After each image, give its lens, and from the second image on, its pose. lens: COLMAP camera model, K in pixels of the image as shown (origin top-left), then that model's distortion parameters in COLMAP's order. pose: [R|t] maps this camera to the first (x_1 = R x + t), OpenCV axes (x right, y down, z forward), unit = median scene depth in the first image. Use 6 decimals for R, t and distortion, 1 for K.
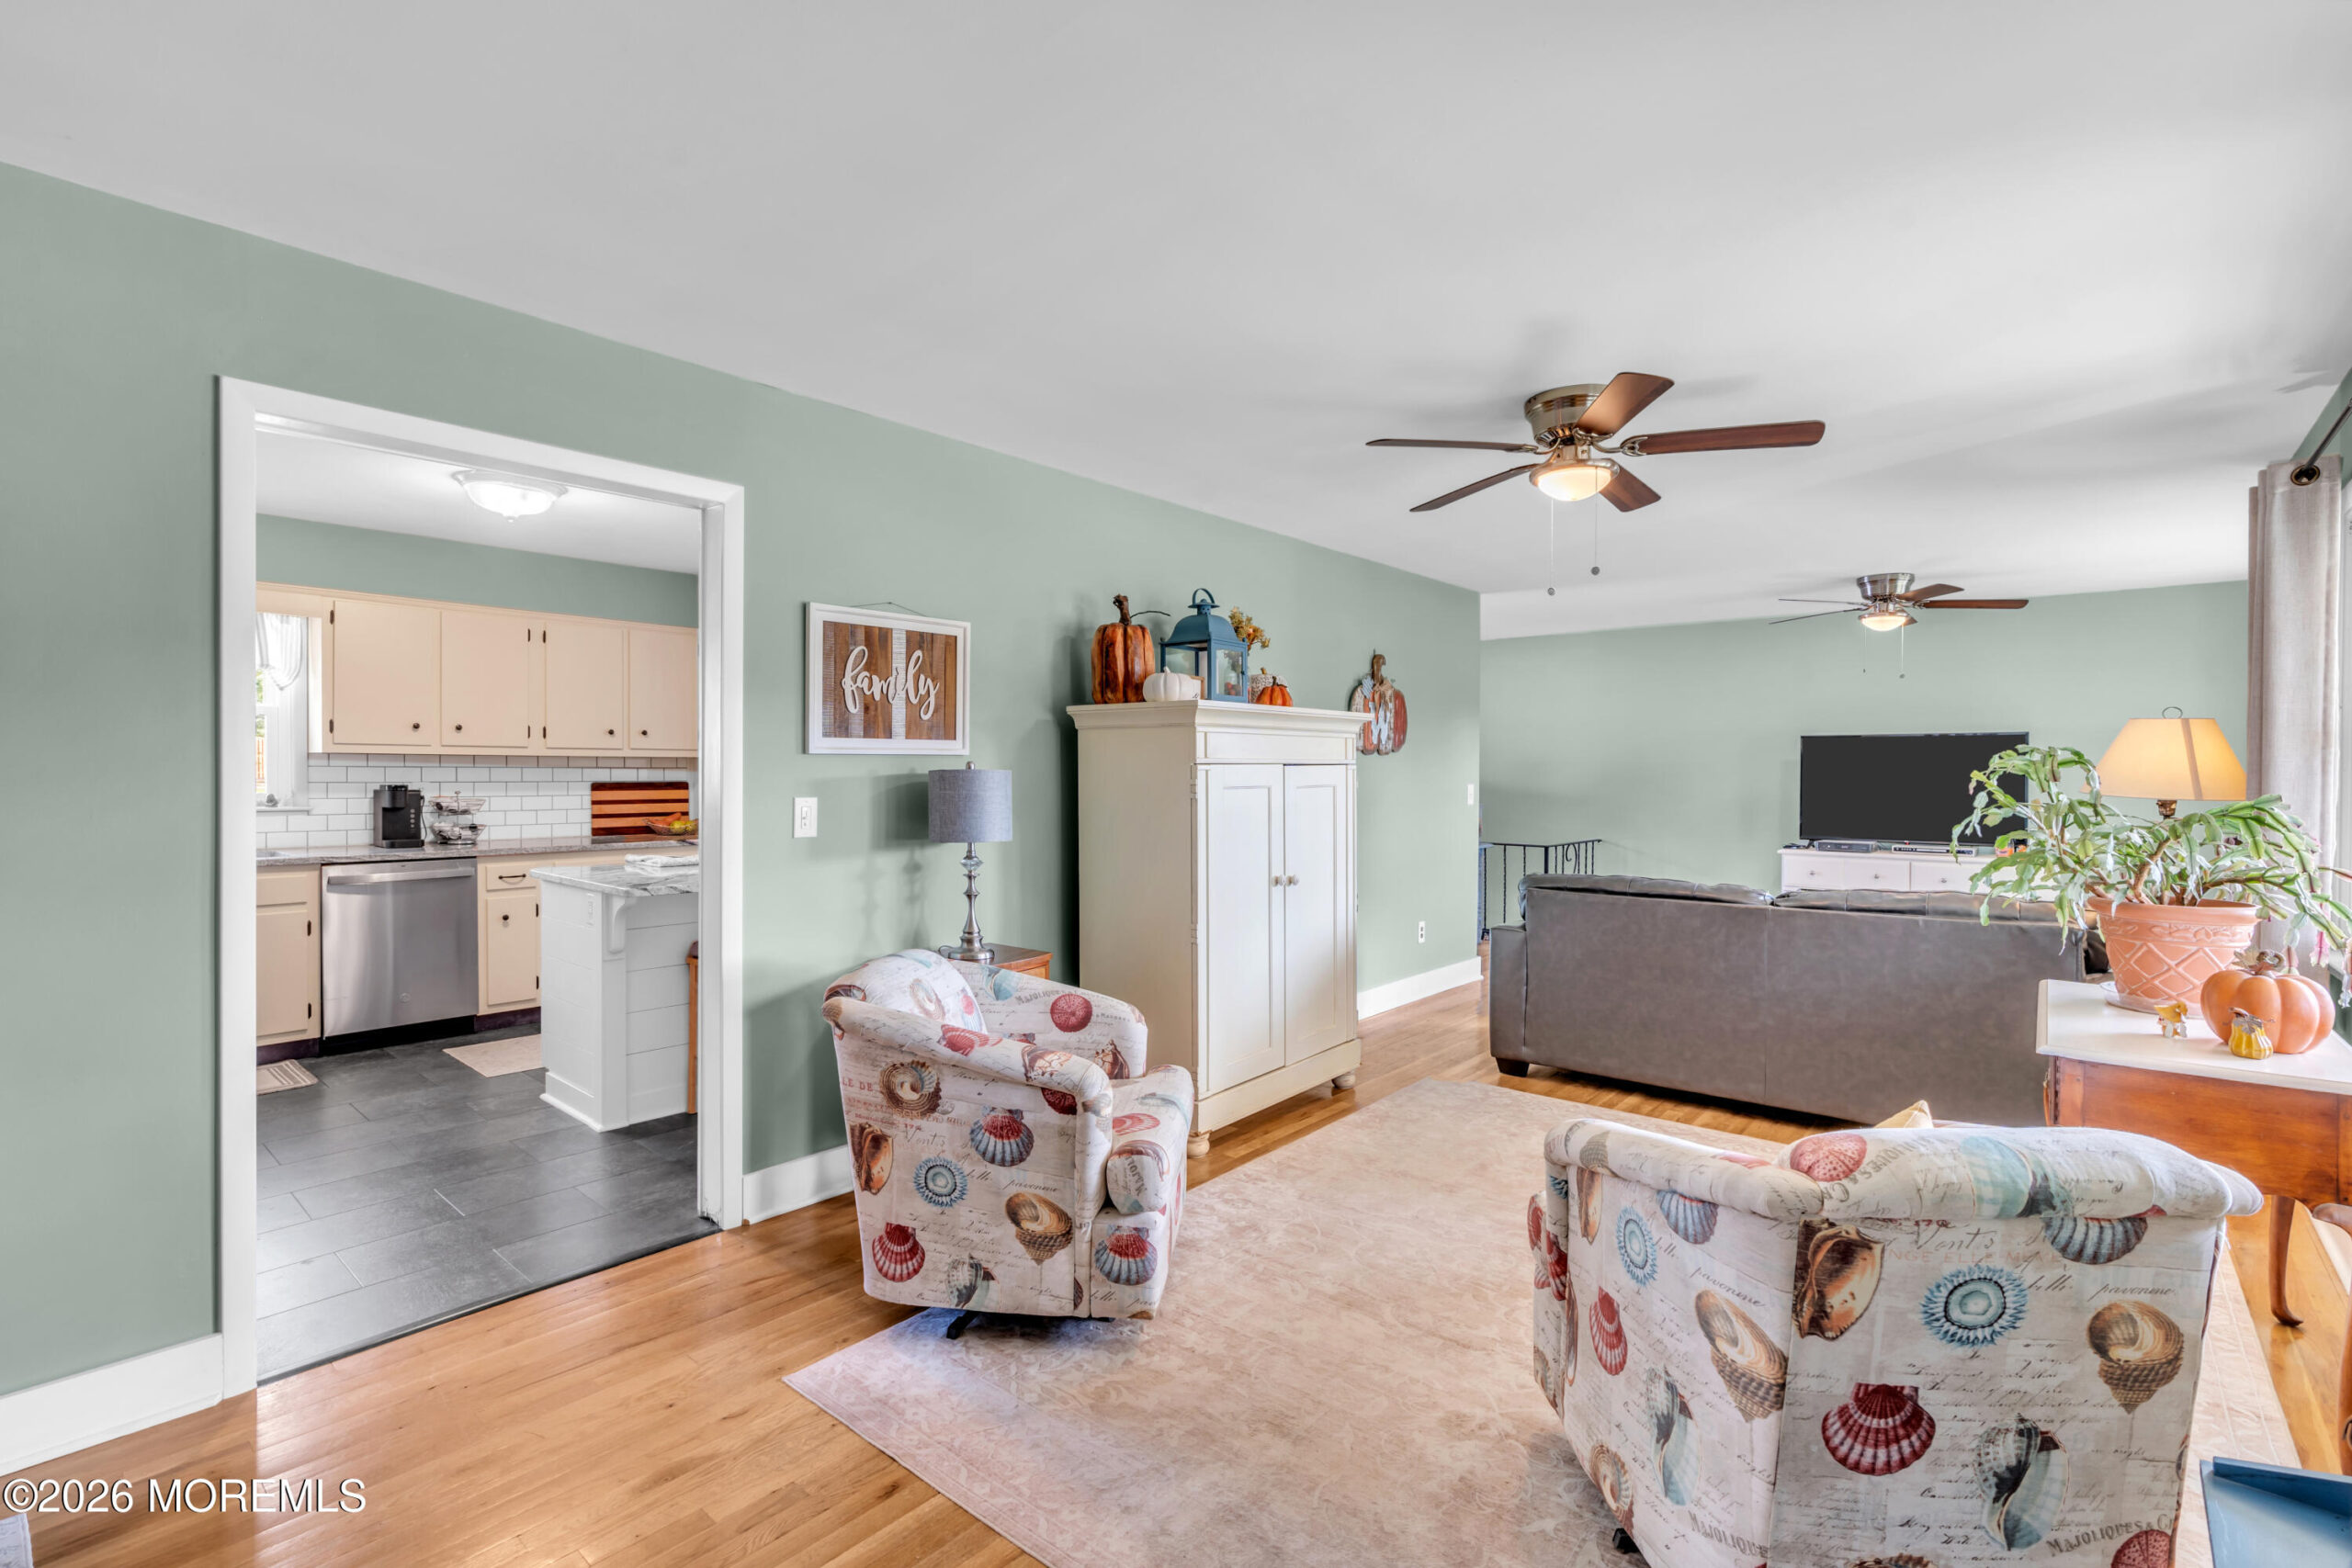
lens RADIAL K [[1057.9, 0, 1148.7], [0, 1057.9, 782.4], [0, 0, 1]] dist [-0.006756, 0.002747]
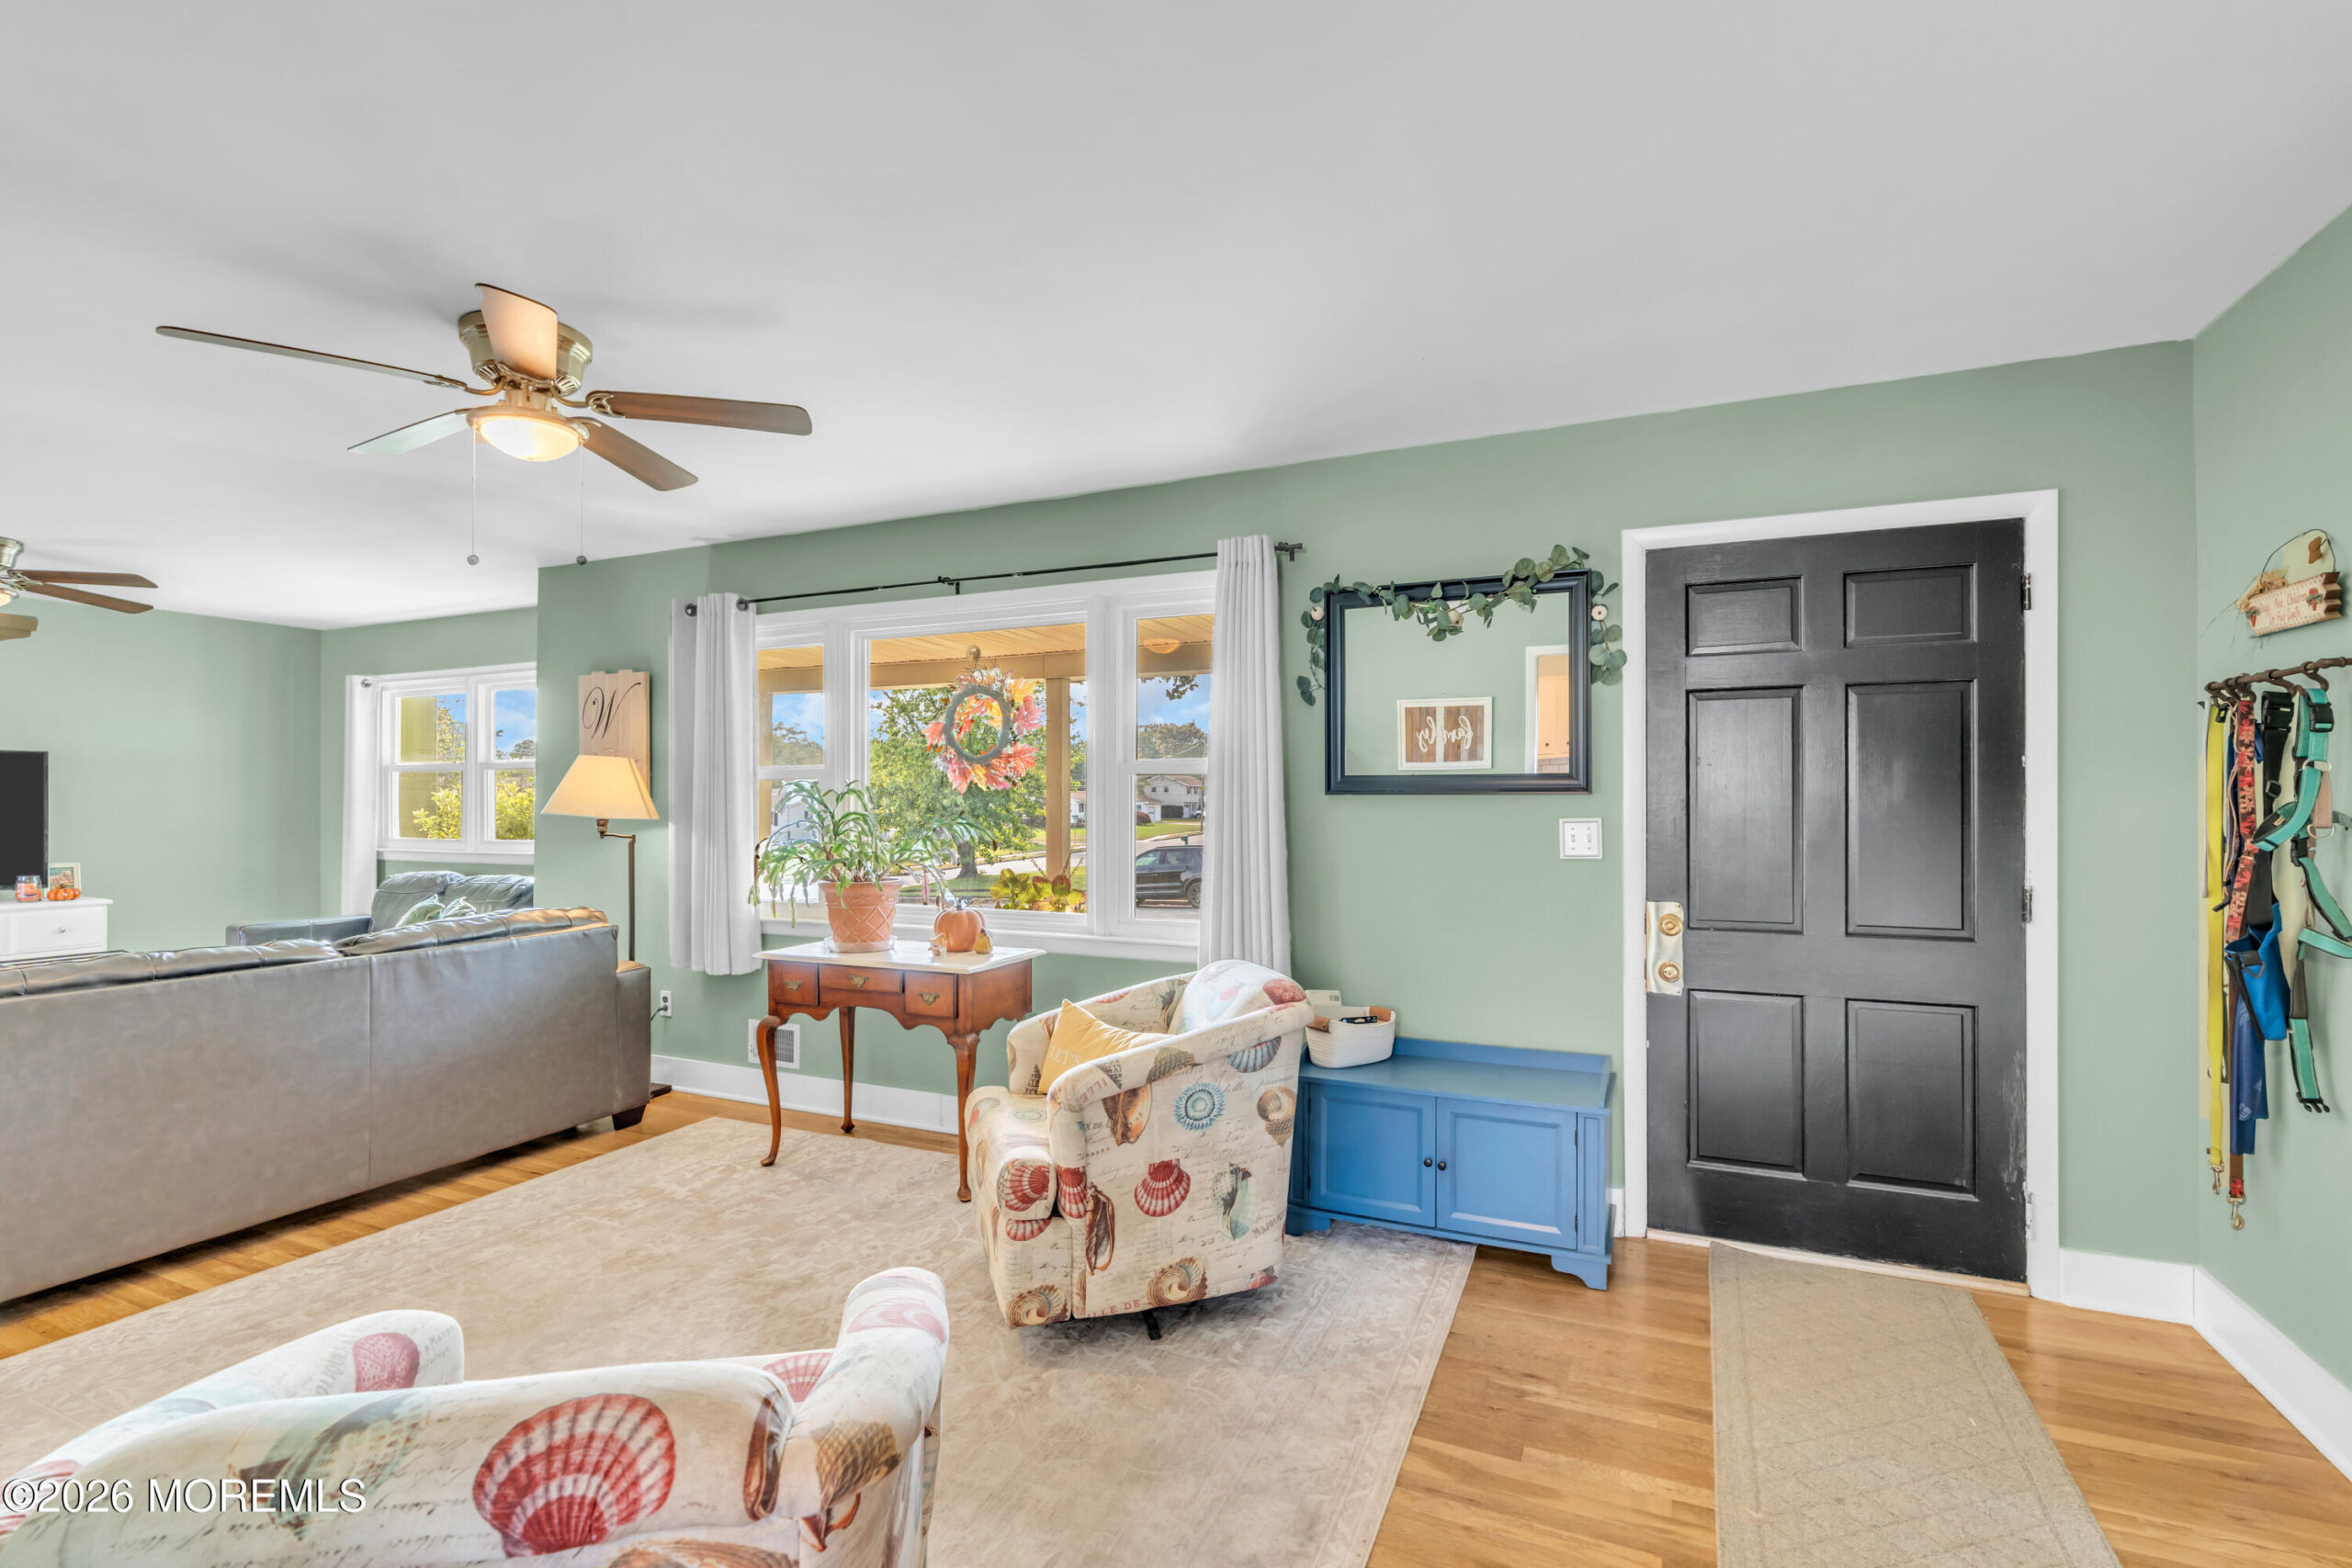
lens RADIAL K [[1057.9, 0, 1195.2], [0, 1057.9, 805.2], [0, 0, 1]] dist [-0.006756, 0.002747]
pose [[-0.313489, -0.002275, 0.949589, -0.320065], [0.008175, 0.999954, 0.005094, -0.002159], [-0.949557, 0.009359, -0.313455, 0.472075]]
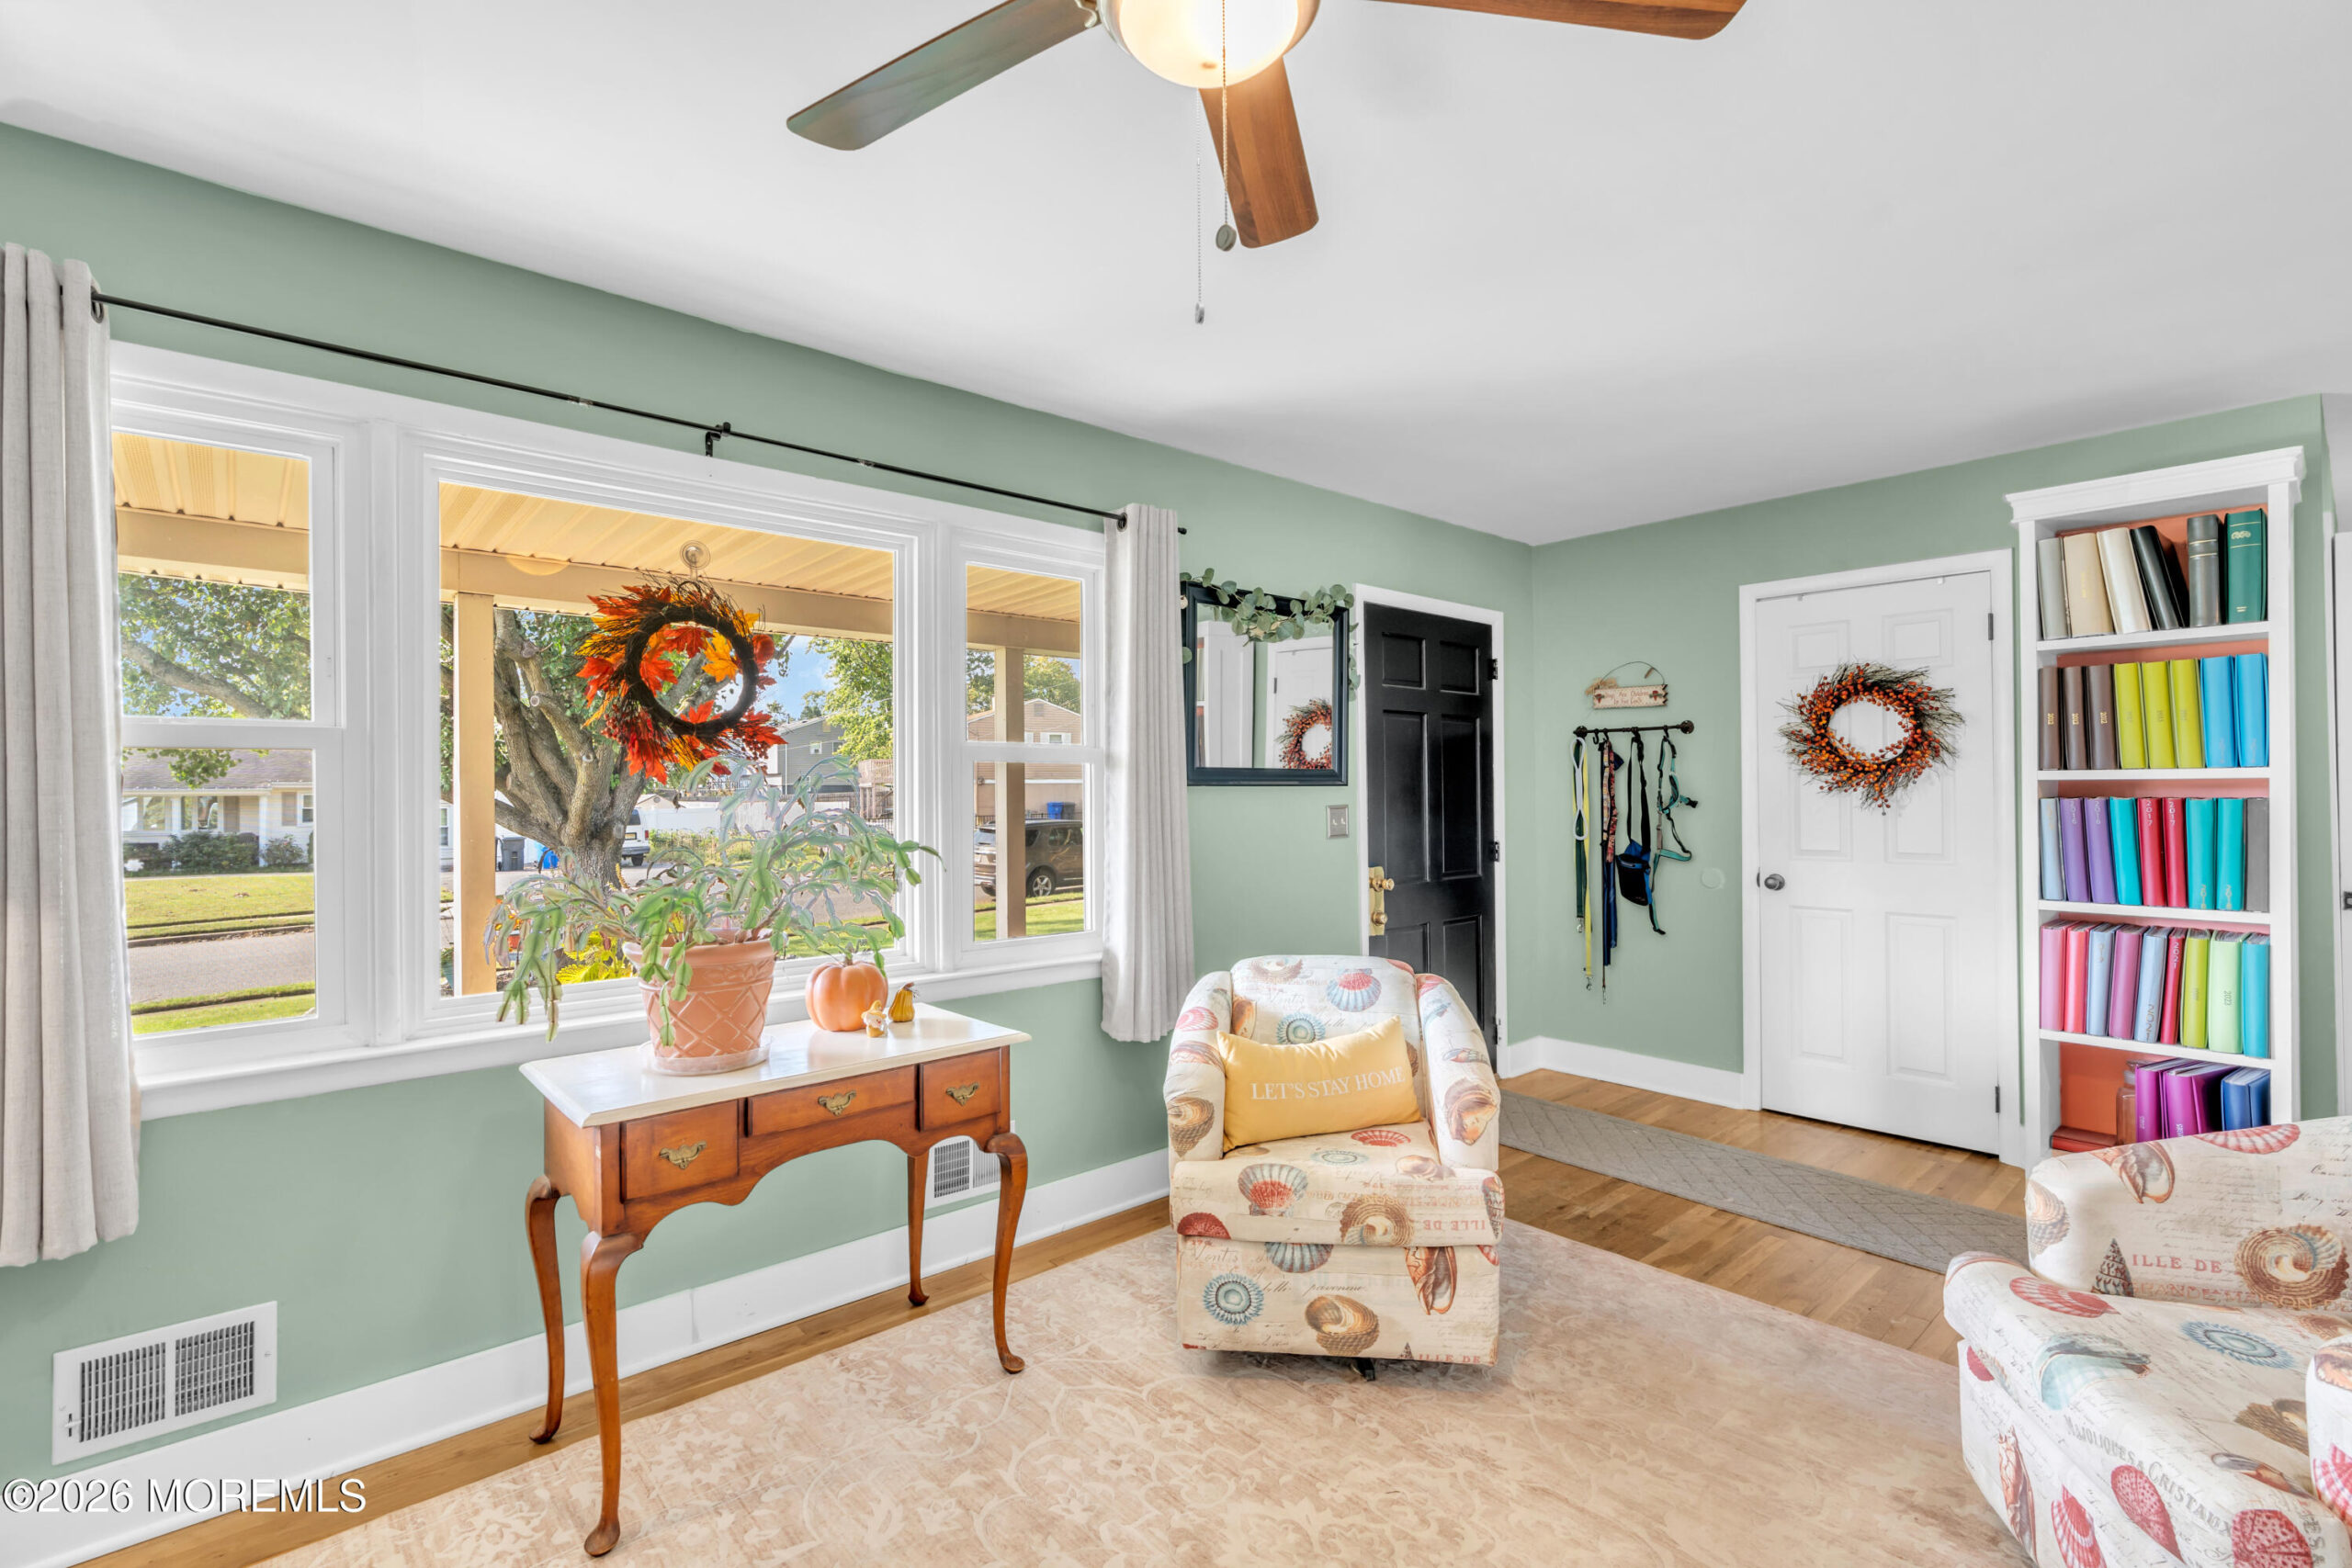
lens RADIAL K [[1057.9, 0, 1164.0], [0, 1057.9, 791.0], [0, 0, 1]] dist [-0.006756, 0.002747]
pose [[-0.992909, 0.005223, 0.118760, 0.235075], [0.006367, 0.999937, 0.009256, -0.008156], [-0.118704, 0.009946, -0.992880, 0.851158]]
